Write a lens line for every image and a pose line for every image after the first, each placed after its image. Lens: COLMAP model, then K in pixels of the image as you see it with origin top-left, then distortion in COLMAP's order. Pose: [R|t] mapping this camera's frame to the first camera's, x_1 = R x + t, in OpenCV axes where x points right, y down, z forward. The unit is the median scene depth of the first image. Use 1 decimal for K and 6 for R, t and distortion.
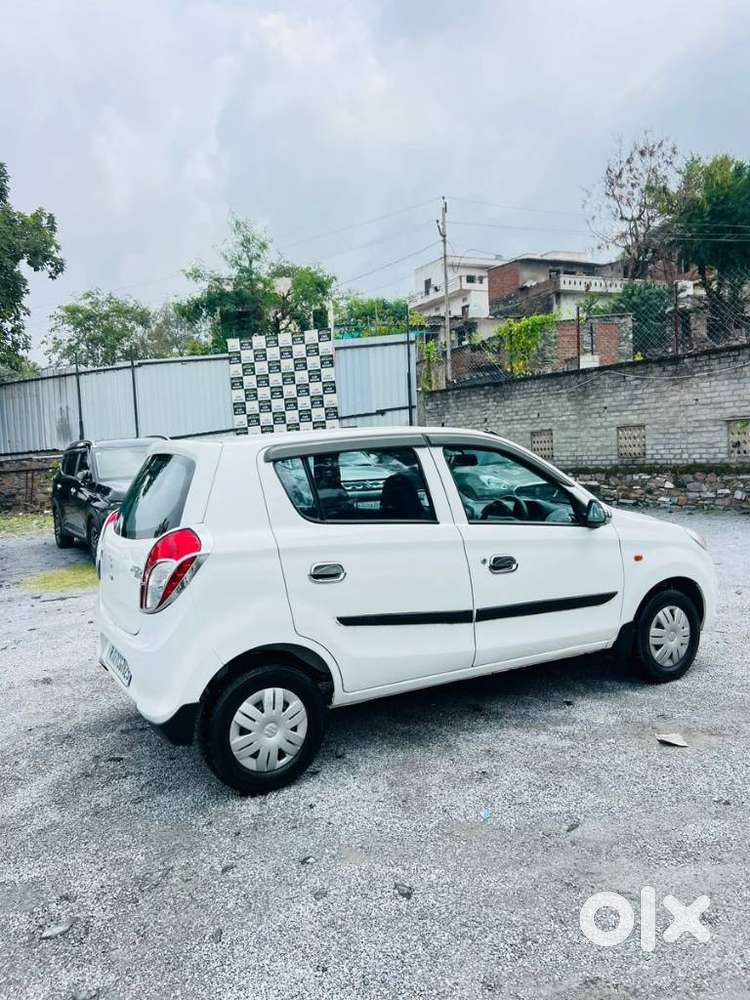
lens RADIAL K [[746.6, 0, 354.1], [0, 746.6, 497.4], [0, 0, 1]] dist [0.033096, -0.051403]
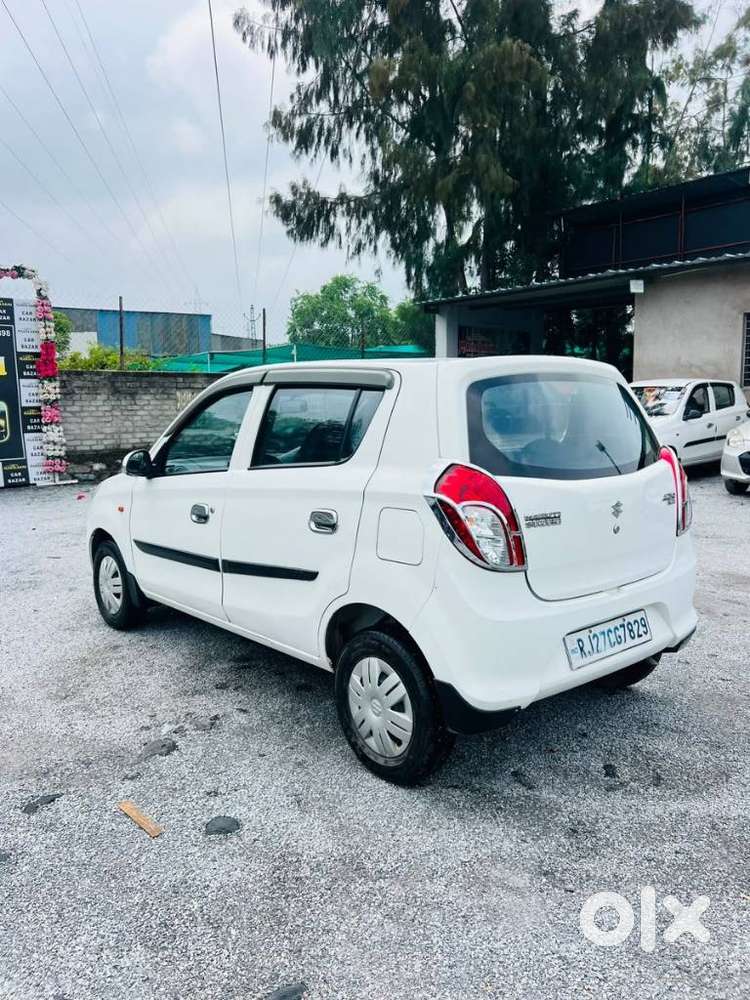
lens RADIAL K [[756.1, 0, 375.3], [0, 756.1, 493.1], [0, 0, 1]] dist [0.027764, -0.023488]
pose [[-0.198546, -0.066419, 0.977838, -0.185433], [0.084971, 0.992778, 0.084687, -0.002854], [-0.976401, 0.099902, -0.191468, 0.249036]]
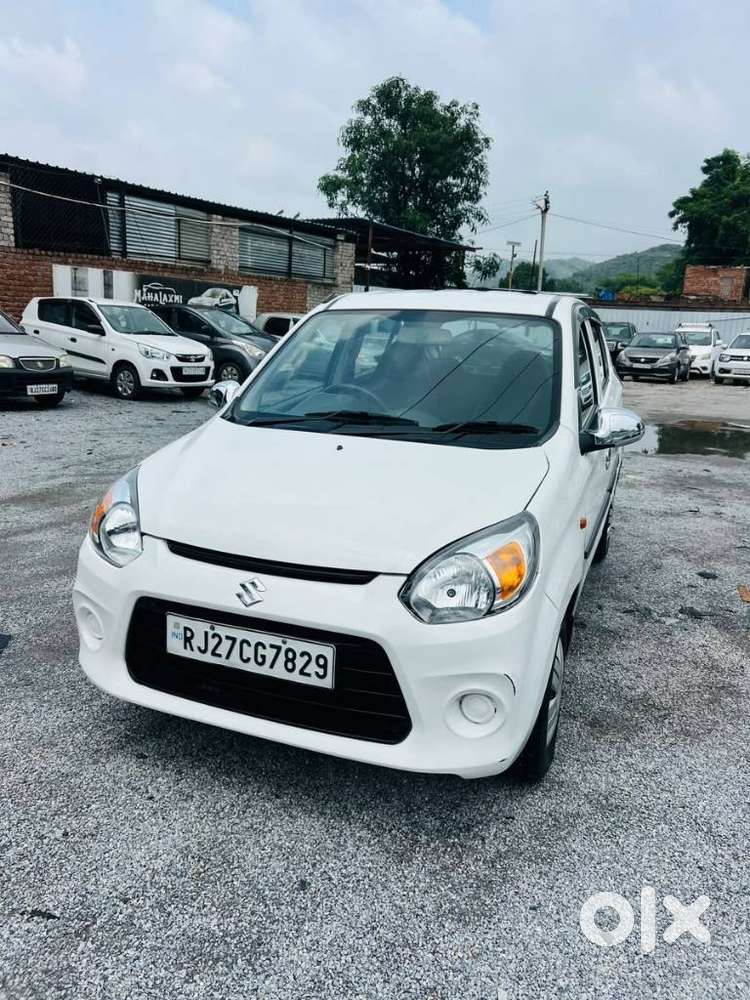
lens RADIAL K [[756.1, 0, 375.3], [0, 756.1, 493.1], [0, 0, 1]] dist [0.027764, -0.023488]
pose [[-0.763679, 0.159778, -0.625512, 0.148171], [-0.047035, 0.952546, 0.300738, -0.027685], [0.643880, 0.259089, -0.719925, 0.347628]]
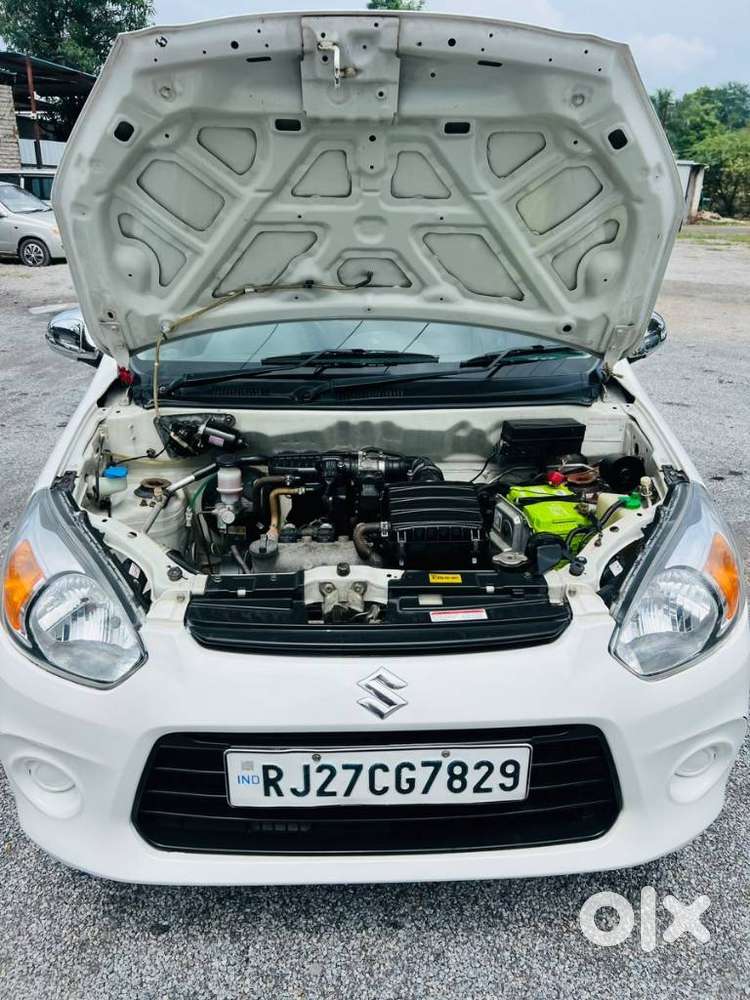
lens RADIAL K [[746.5, 0, 376.0], [0, 746.5, 510.4], [0, 0, 1]] dist [0.051483, -0.056808]
pose [[-0.451455, 0.394070, -0.800561, 0.143363], [-0.044774, 0.886059, 0.461405, -0.025689], [0.891170, 0.244148, -0.382372, 0.286134]]
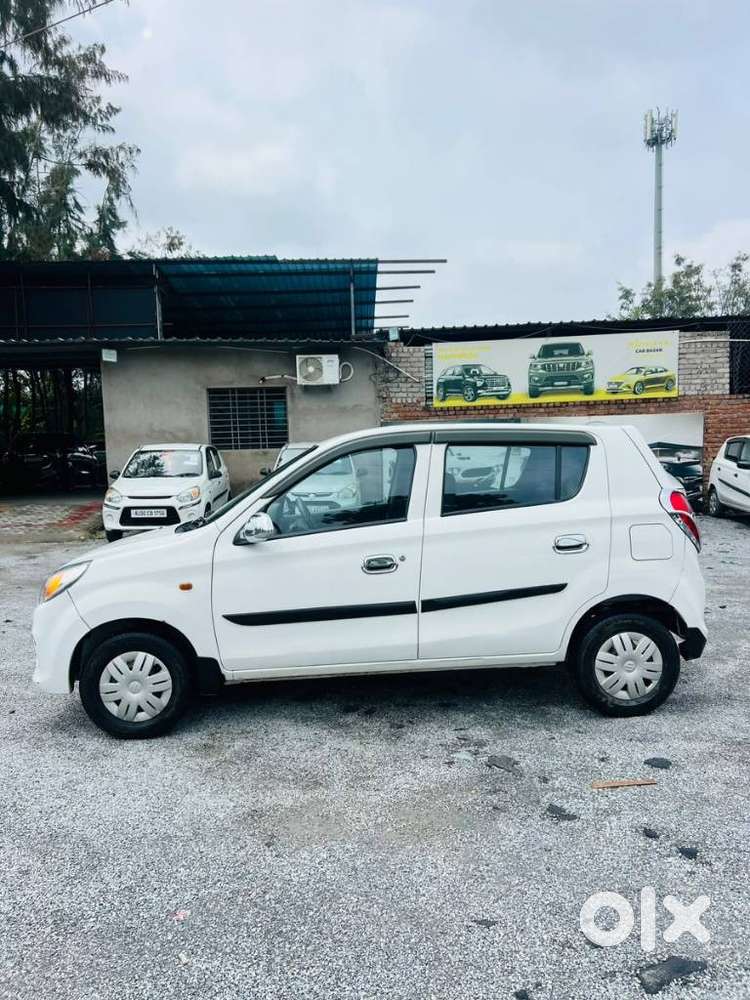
lens RADIAL K [[754.7, 0, 380.5], [0, 754.7, 506.8], [0, 0, 1]] dist [0.040029, -0.046077]
pose [[-0.898612, 0.041414, 0.436786, -0.084081], [0.097739, 0.989414, 0.107270, -0.020901], [-0.427719, 0.139085, -0.893147, 0.423028]]
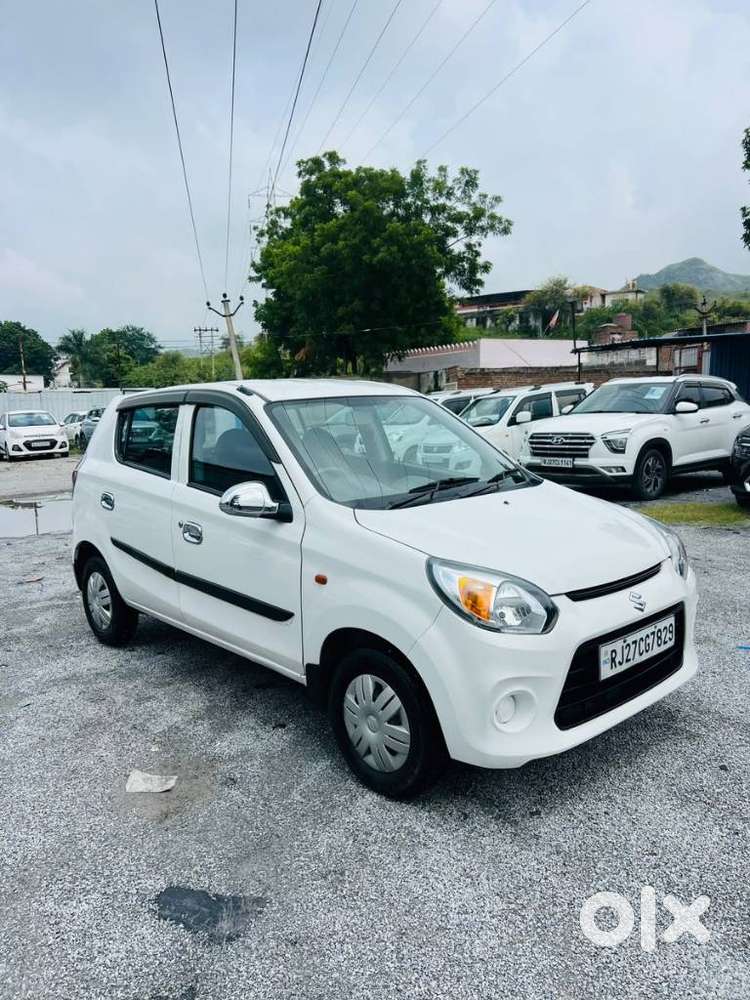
lens RADIAL K [[746.7, 0, 361.5], [0, 746.7, 517.1], [0, 0, 1]] dist [0.029971, -0.002637]
pose [[0.219885, 0.187708, -0.957296, 0.214740], [-0.041090, 0.982224, 0.183158, -0.020887], [0.974660, -0.000939, 0.223689, 0.187648]]
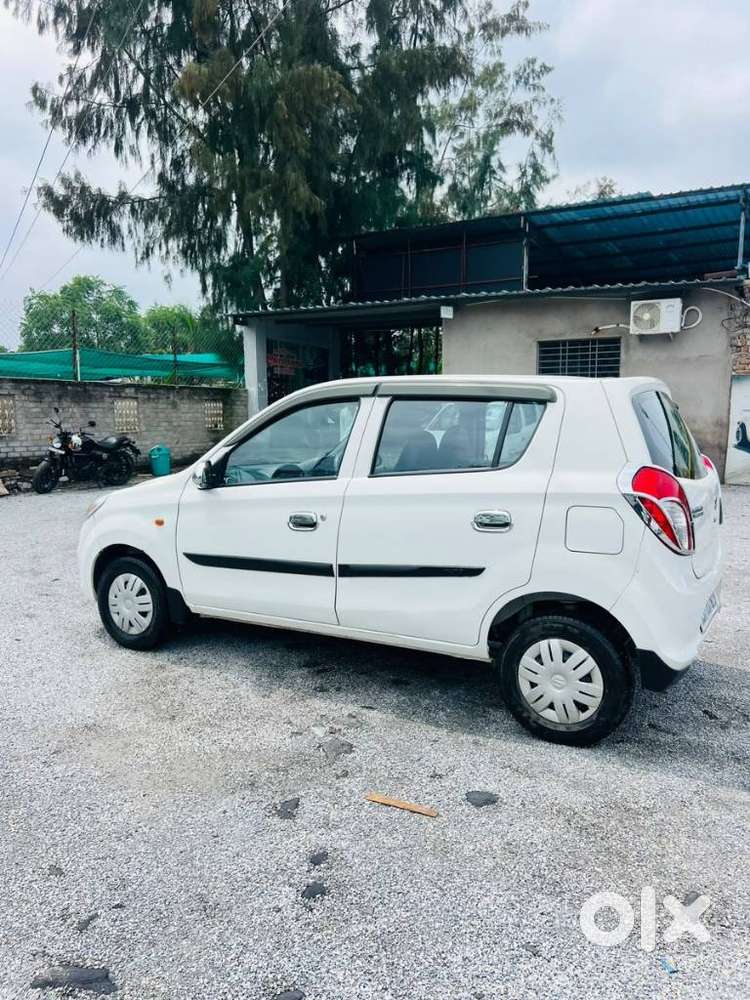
lens RADIAL K [[754.7, 0, 380.5], [0, 754.7, 506.8], [0, 0, 1]] dist [0.040029, -0.046077]
pose [[-0.517808, -0.057352, 0.853572, -0.166645], [0.077316, 0.990530, 0.113457, -0.009112], [-0.851996, 0.124744, -0.508470, 0.332528]]
